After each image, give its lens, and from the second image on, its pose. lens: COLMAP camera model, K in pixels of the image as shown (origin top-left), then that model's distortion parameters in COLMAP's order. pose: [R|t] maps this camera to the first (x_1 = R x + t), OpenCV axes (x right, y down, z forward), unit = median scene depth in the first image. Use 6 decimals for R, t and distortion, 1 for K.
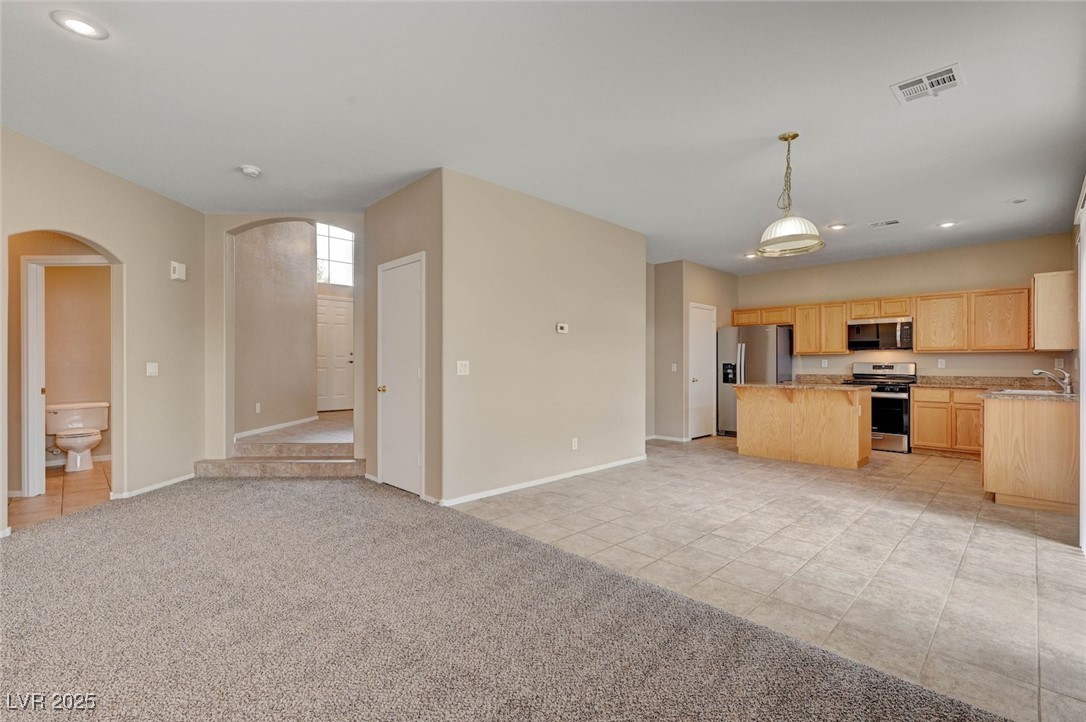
lens RADIAL K [[480.7, 0, 548.8], [0, 480.7, 364.7], [0, 0, 1]] dist [0.001352, 0.000109]
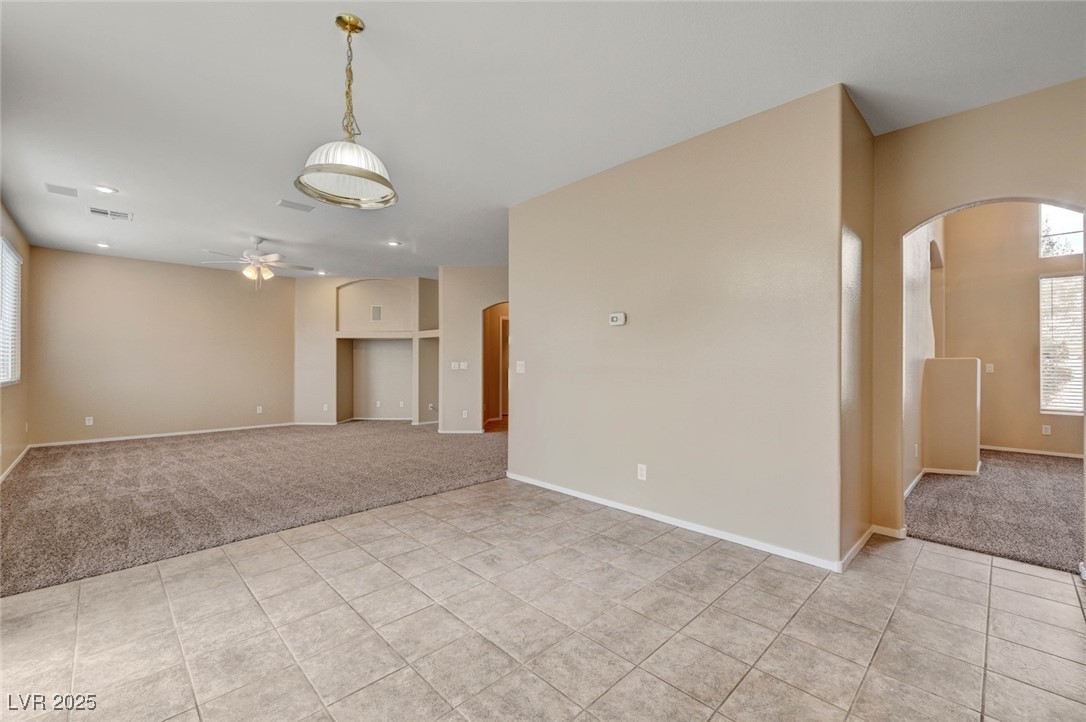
lens RADIAL K [[454.0, 0, 543.0], [0, 454.0, 361.0], [0, 0, 1]] dist [-0.002948, 0.000191]
pose [[-0.008145, -0.002637, -0.999963, 0.732789], [-0.000672, 0.999996, -0.002632, -0.004202], [0.999967, 0.000651, -0.008147, 0.831332]]
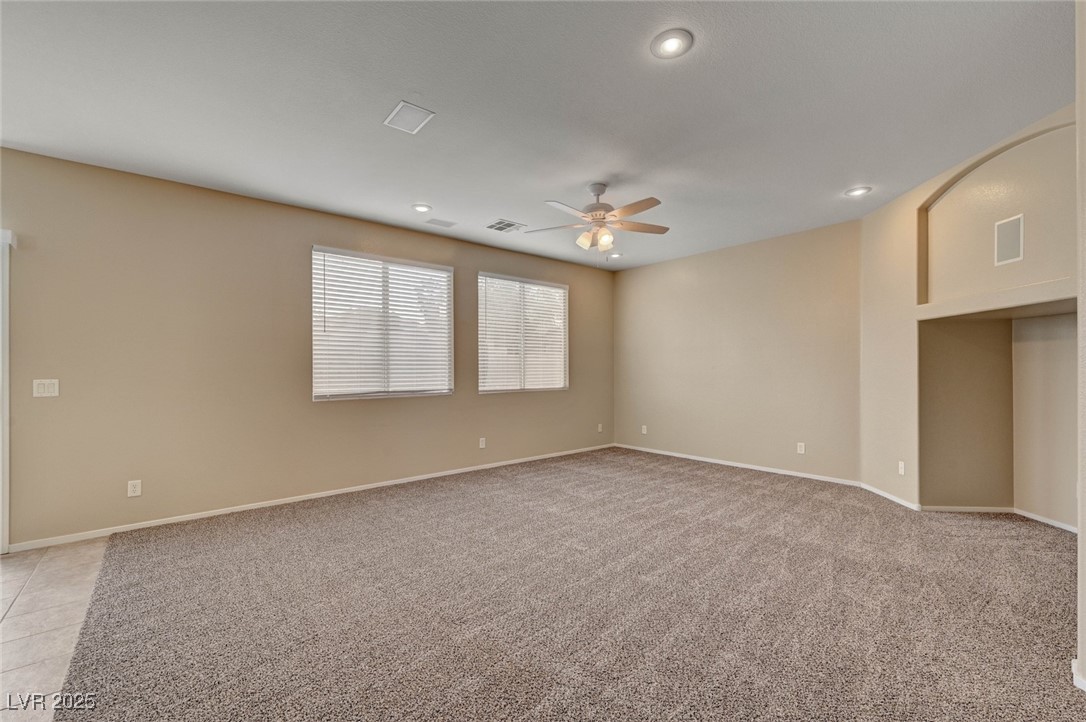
lens RADIAL K [[454.0, 0, 543.0], [0, 454.0, 361.0], [0, 0, 1]] dist [-0.002948, 0.000191]
pose [[-0.997568, 0.000391, 0.069698, -0.326750], [-0.001067, 0.999781, -0.020886, -0.007544], [-0.069691, -0.020910, -0.997349, 0.865126]]
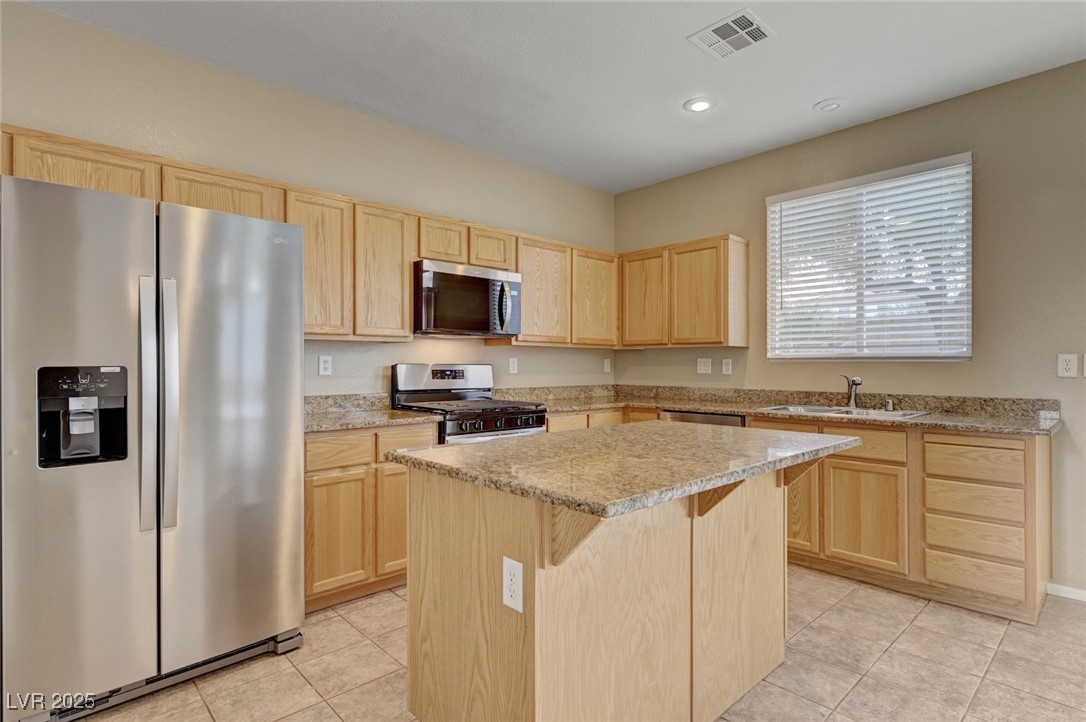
lens RADIAL K [[551.9, 0, 543.0], [0, 551.9, 361.0], [0, 0, 1]] dist [0.000428, 0.000471]
pose [[0.034149, 0.005535, 0.999401, 0.225161], [0.000022, 0.999985, -0.005539, -0.005744], [-0.999417, 0.000211, 0.034149, 1.213741]]
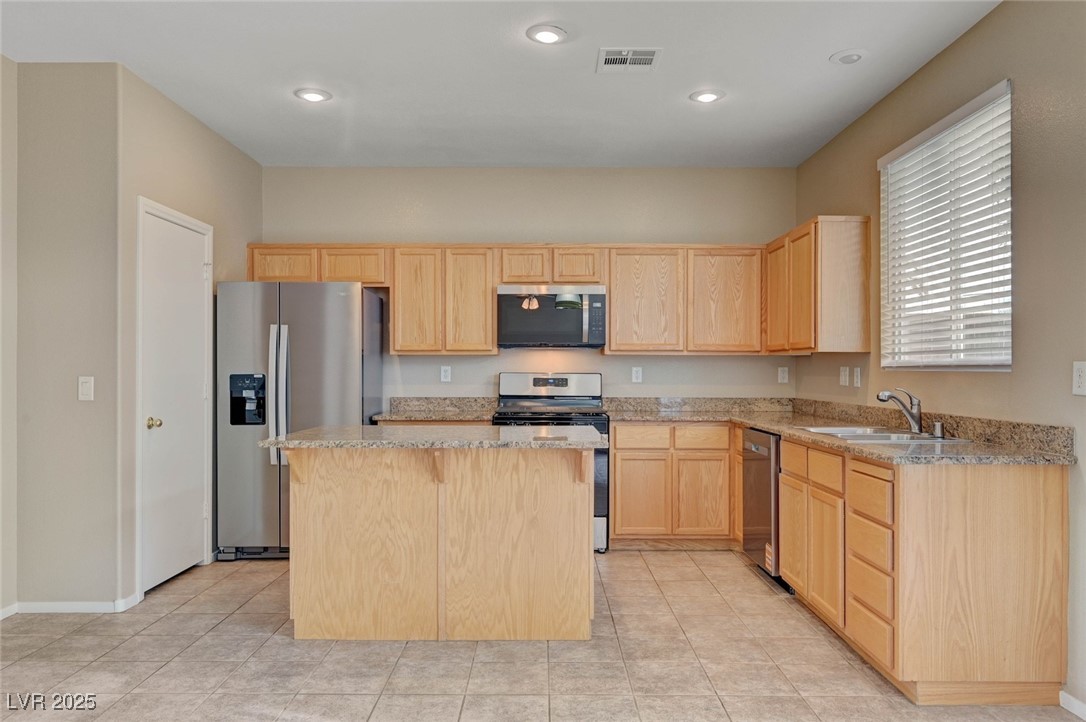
lens RADIAL K [[754.3, 0, 544.5], [0, 754.3, 366.9], [0, 0, 1]] dist [-0.001902, 0.000658]
pose [[0.704679, 0.004144, 0.709514, 0.167273], [-0.001451, 0.999989, -0.004399, -0.009713], [-0.709524, 0.002071, 0.704678, 0.601150]]
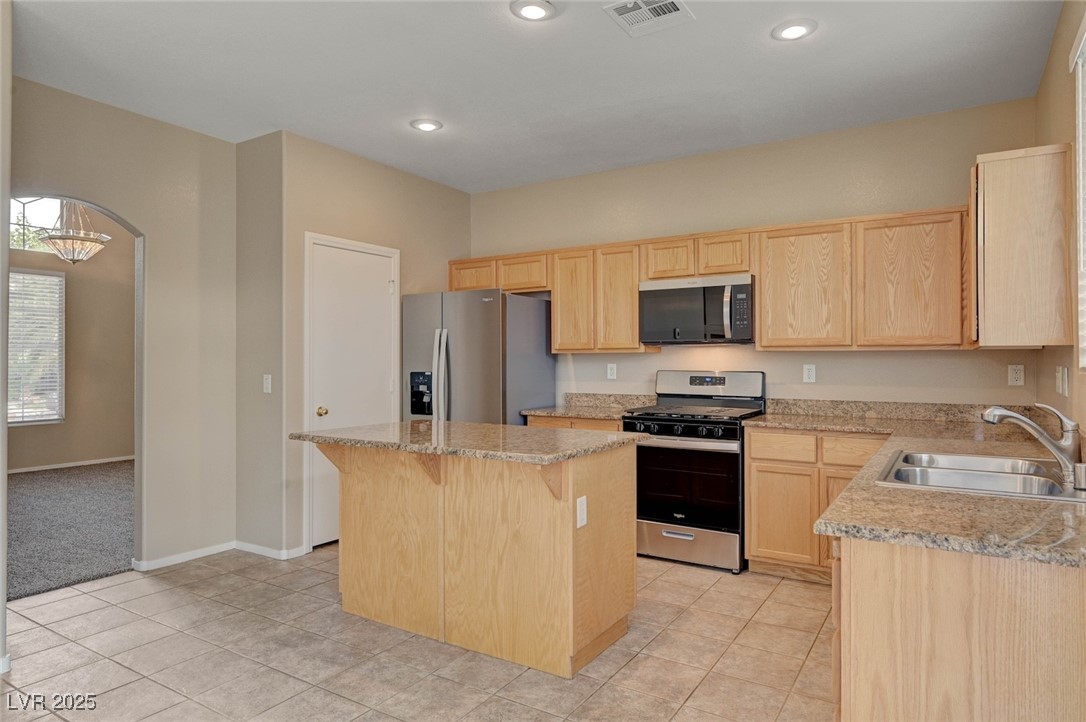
lens RADIAL K [[649.8, 0, 546.4], [0, 649.8, 356.6], [0, 0, 1]] dist [-0.000922, 0.000039]
pose [[0.974081, 0.000625, 0.226201, 0.534026], [0.001203, 0.999968, -0.007944, -0.018594], [-0.226198, 0.008010, 0.974048, 0.552022]]
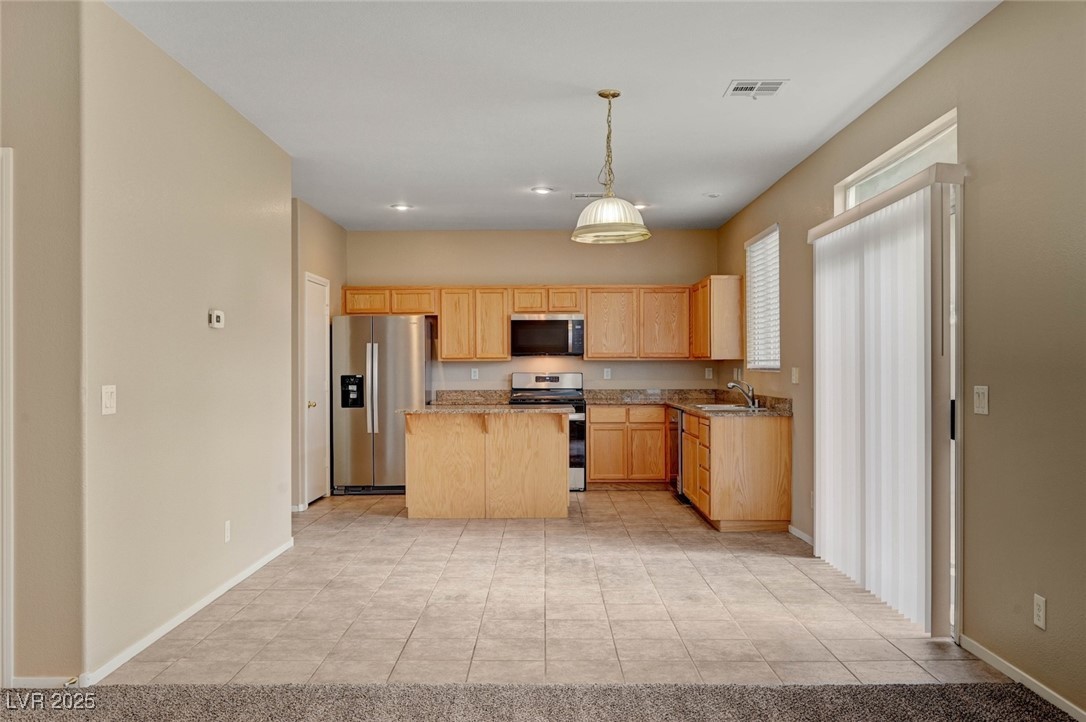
lens RADIAL K [[908.9, 0, 543.0], [0, 908.9, 361.0], [0, 0, 1]] dist [-0.003865, 0.001142]
pose [[0.707442, 0.000885, 0.706771, -0.407688], [0.004197, 0.999976, -0.005453, -0.020219], [-0.706759, 0.006825, 0.707422, 0.019977]]
